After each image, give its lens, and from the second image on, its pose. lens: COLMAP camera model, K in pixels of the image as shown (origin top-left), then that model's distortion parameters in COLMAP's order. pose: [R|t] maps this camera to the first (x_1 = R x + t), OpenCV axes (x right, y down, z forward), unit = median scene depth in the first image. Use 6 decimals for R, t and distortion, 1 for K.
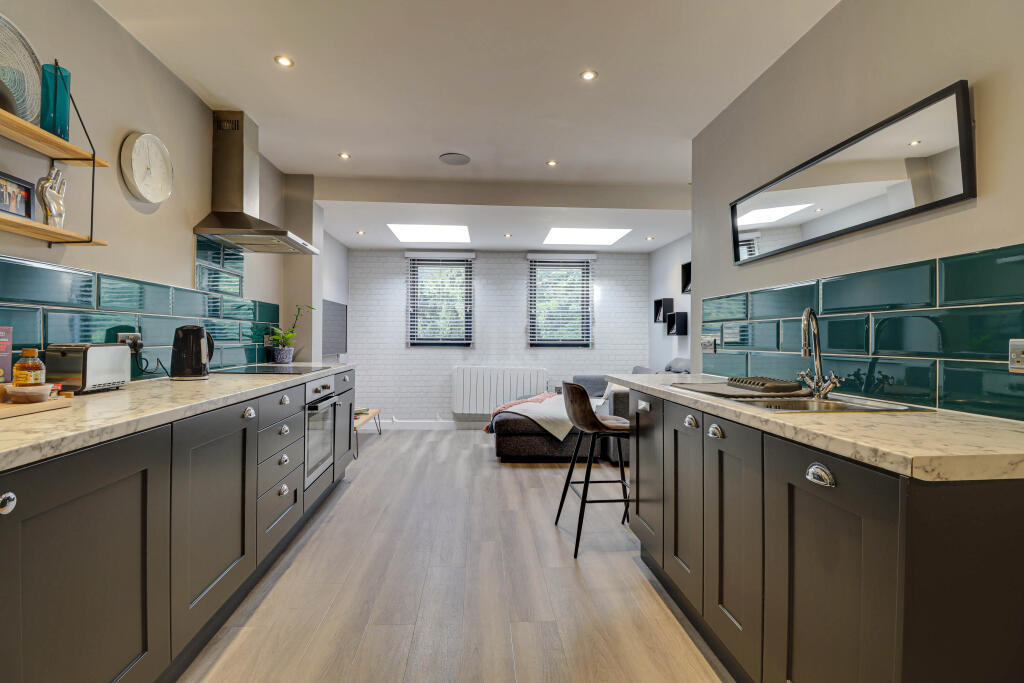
lens RADIAL K [[475.9, 0, 512.0], [0, 475.9, 341.5], [0, 0, 1]] dist [-0.012797, -0.000863]
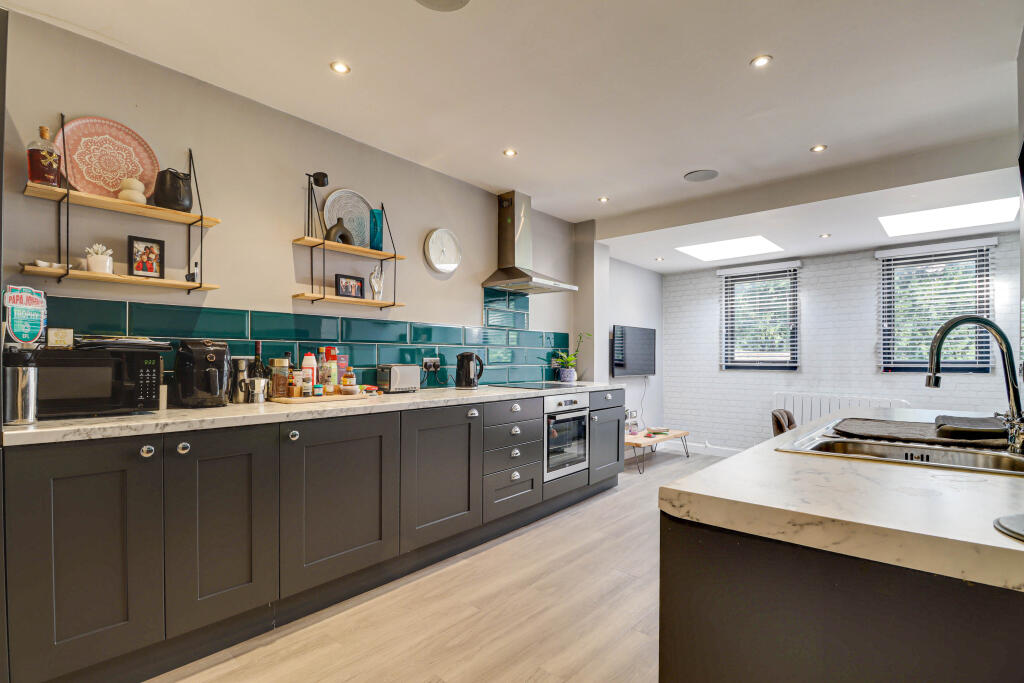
lens RADIAL K [[489.1, 0, 511.7], [0, 489.1, 365.5], [0, 0, 1]] dist [-0.003249, -0.001040]
pose [[0.699972, 0.004885, -0.714154, 0.344494], [-0.002659, 0.999988, 0.004234, -0.000046], [0.714166, -0.001065, 0.699976, 0.027942]]
